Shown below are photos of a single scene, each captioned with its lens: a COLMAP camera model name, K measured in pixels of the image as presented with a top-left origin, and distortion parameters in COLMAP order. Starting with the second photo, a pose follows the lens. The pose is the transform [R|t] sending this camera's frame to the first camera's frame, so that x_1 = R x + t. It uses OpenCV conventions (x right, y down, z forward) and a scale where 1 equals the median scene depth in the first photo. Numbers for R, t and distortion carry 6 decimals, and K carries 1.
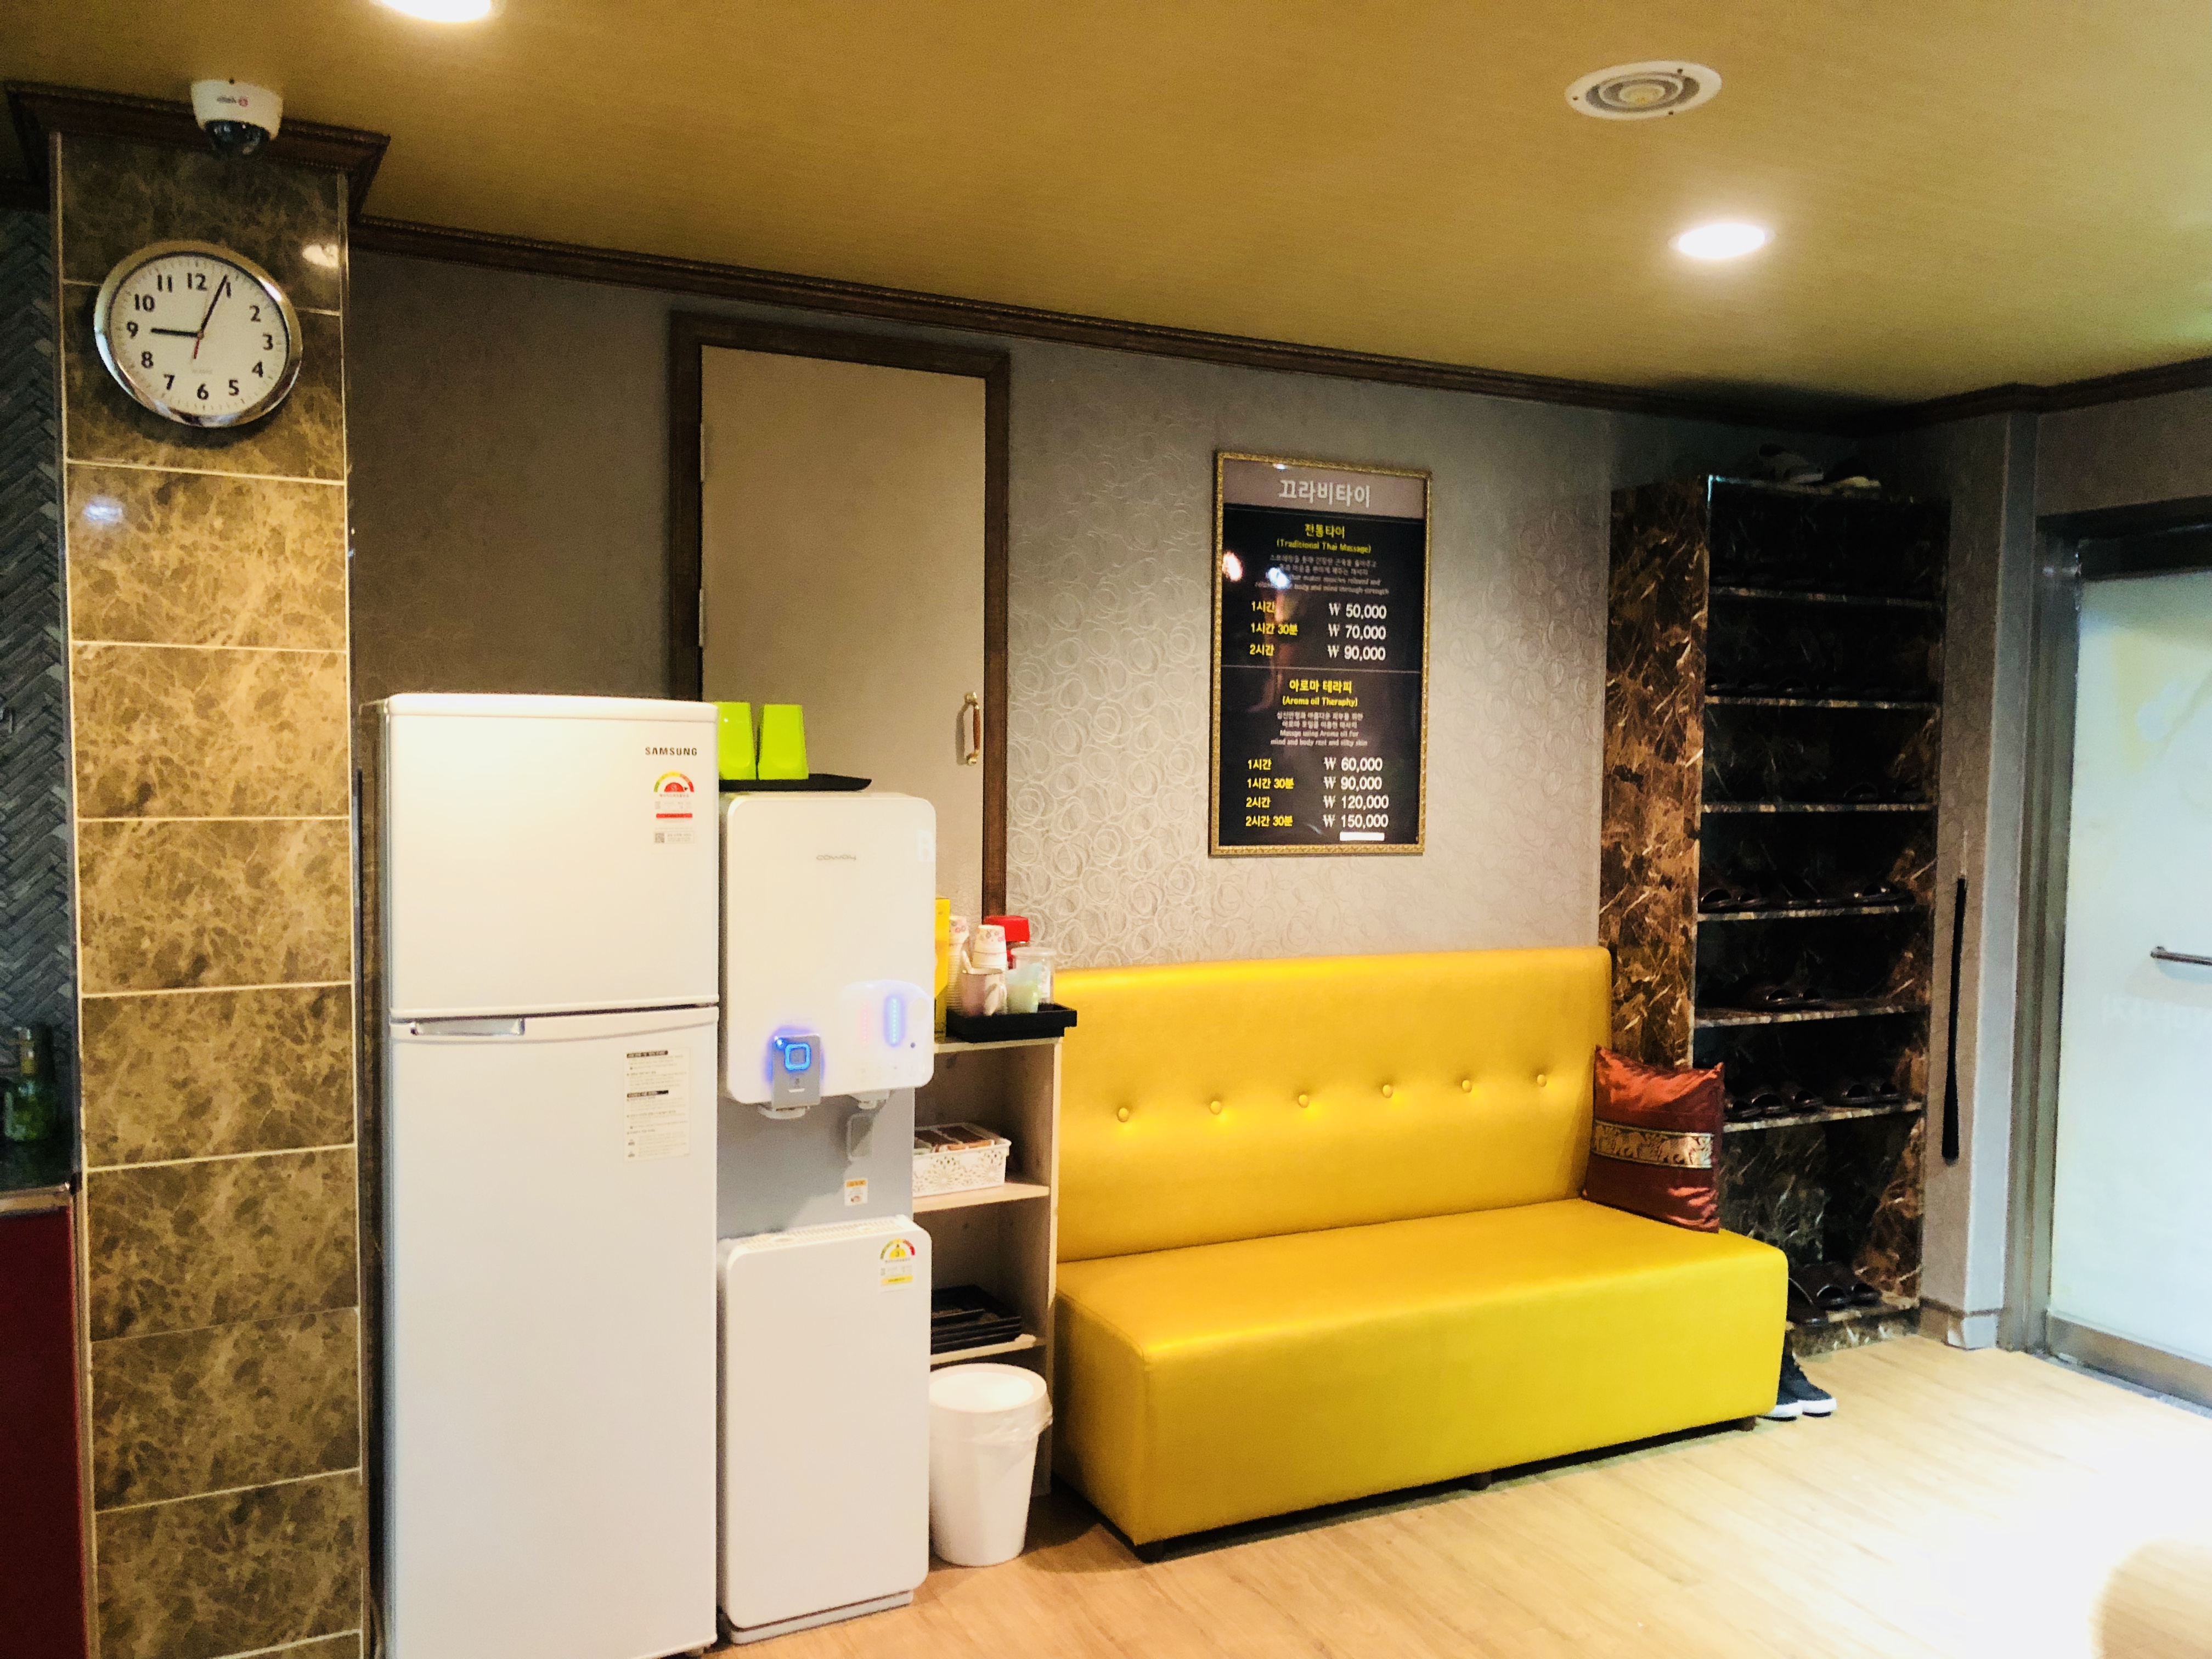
lens RADIAL K [[1801.6, 0, 1118.8], [0, 1801.6, 831.4], [0, 0, 1]] dist [0.010044, 0.011384]
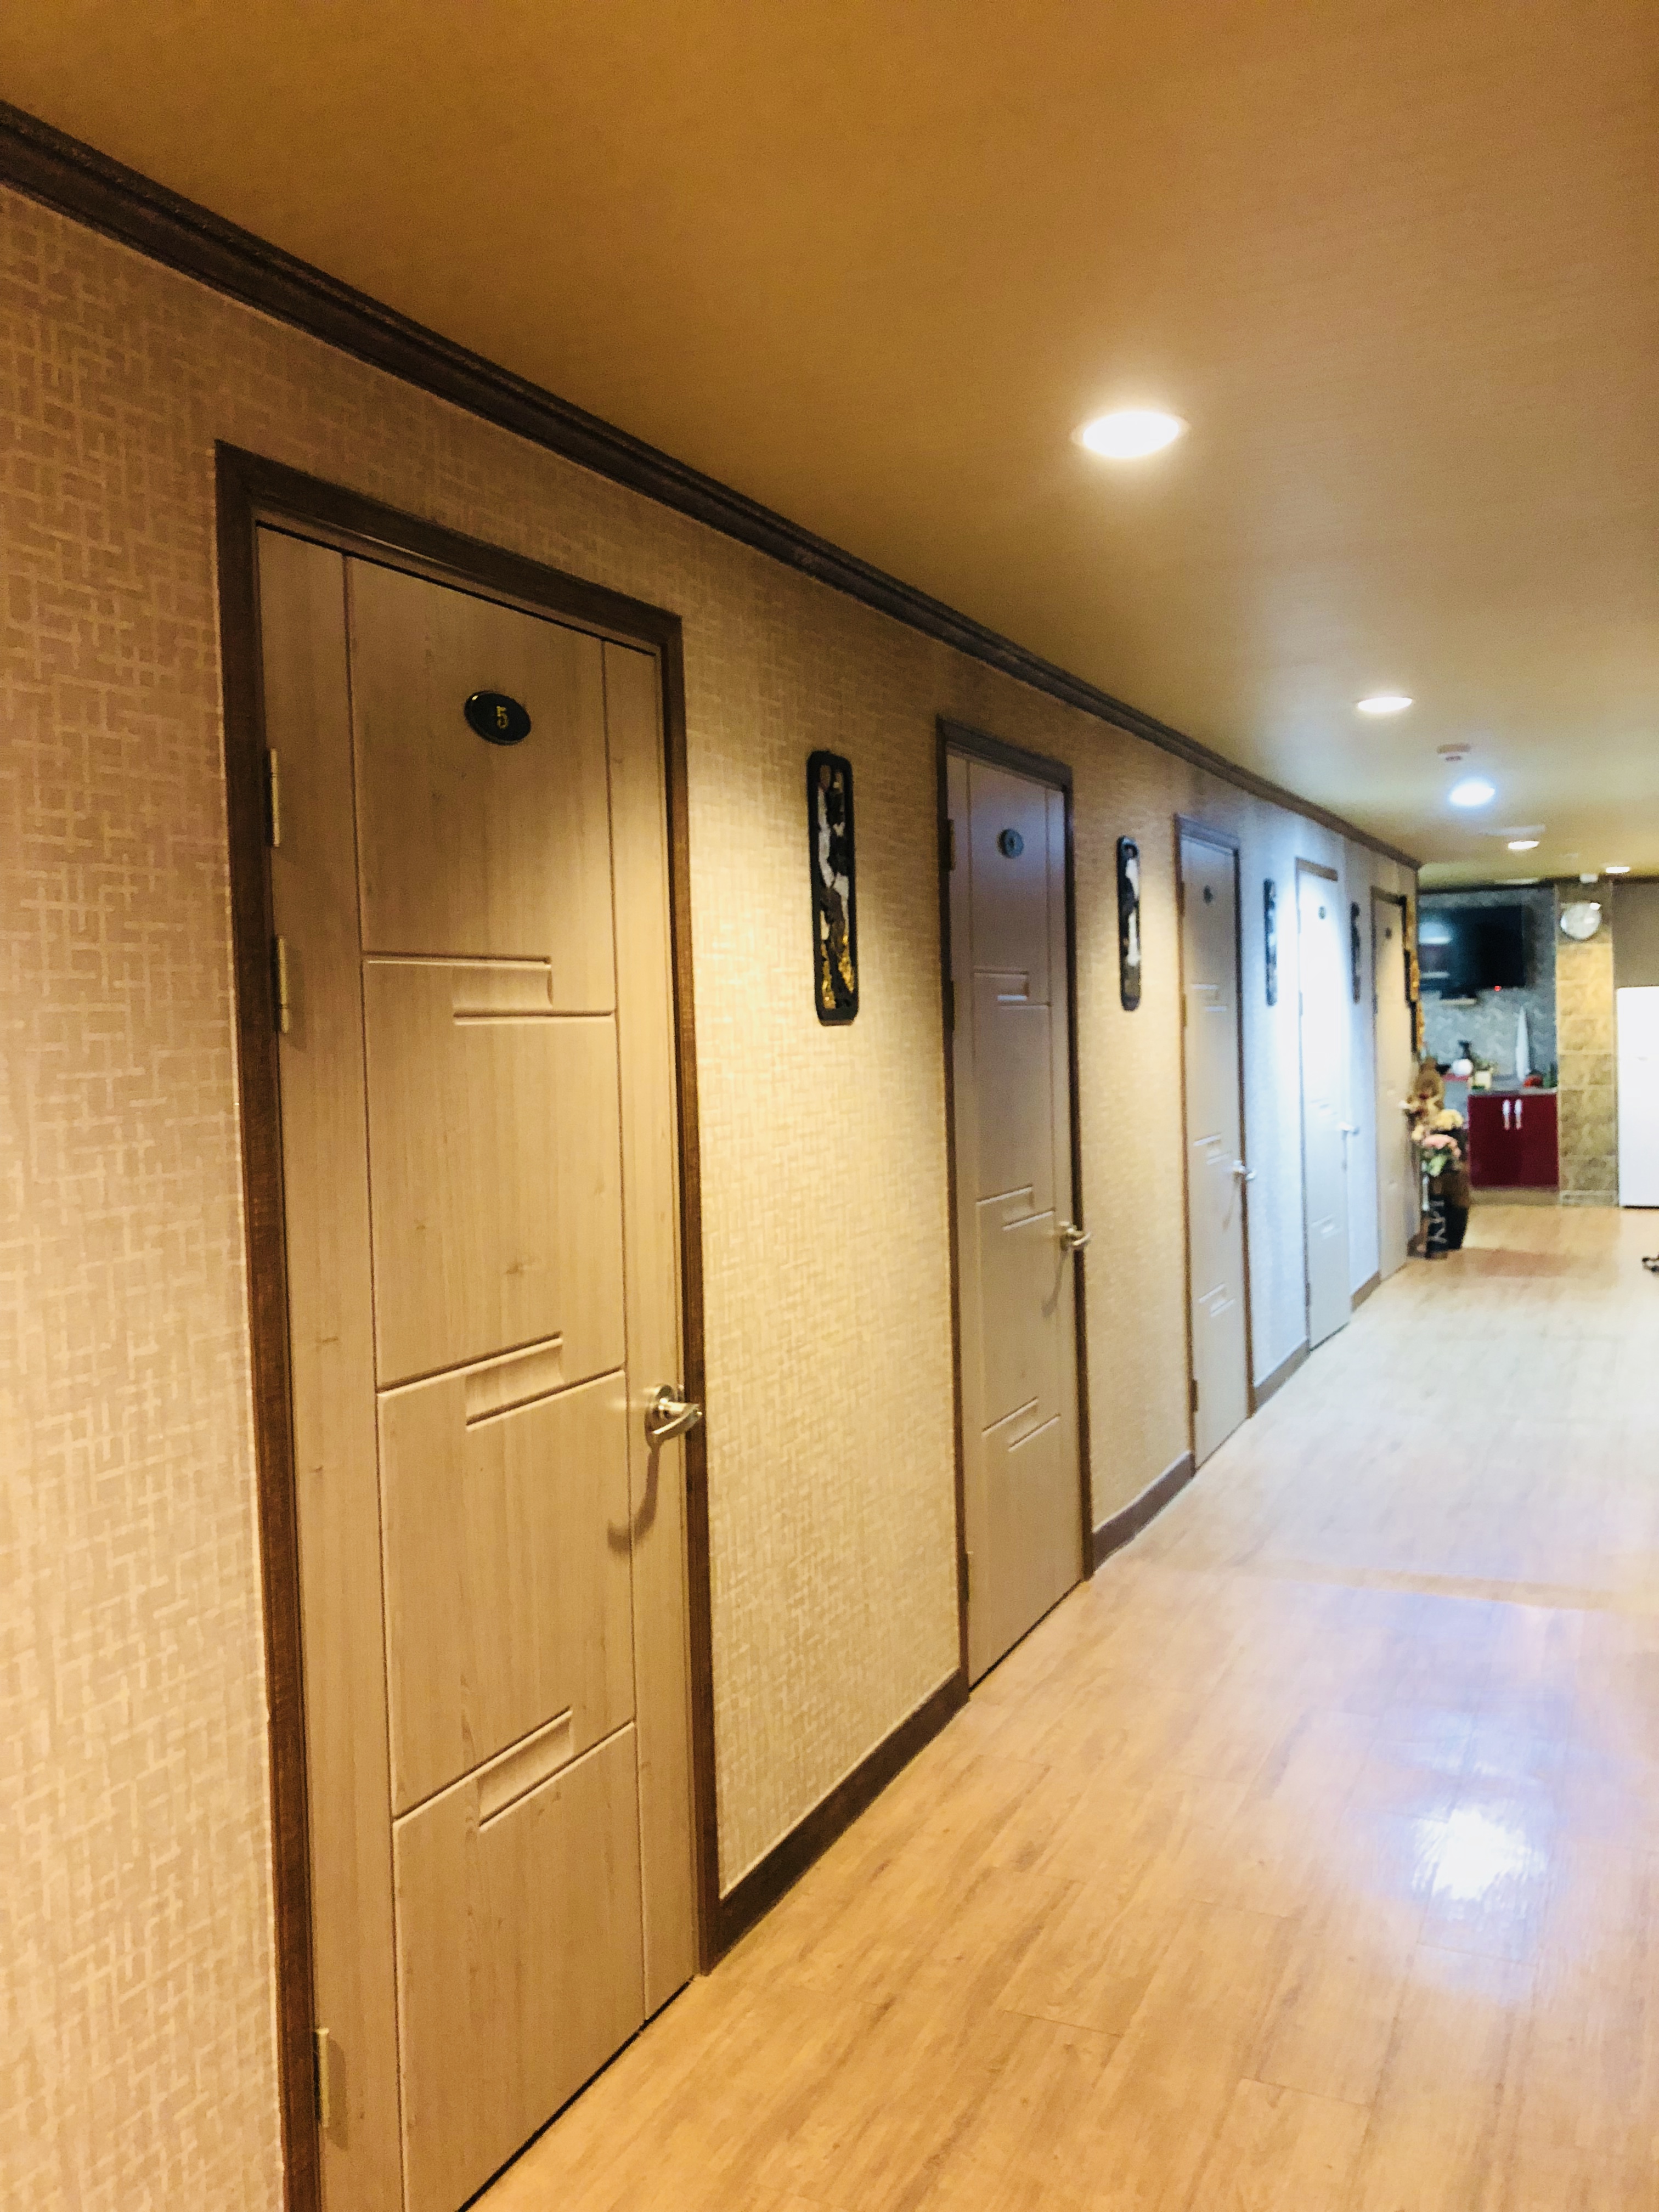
lens RADIAL K [[1801.6, 0, 837.1], [0, 1801.6, 1103.6], [0, 0, 1]] dist [0.010044, 0.011384]
pose [[0.625782, 0.002662, -0.779993, 2.019067], [-0.007983, 0.999964, -0.002992, 0.255786], [0.779957, 0.008099, 0.625781, -3.586760]]
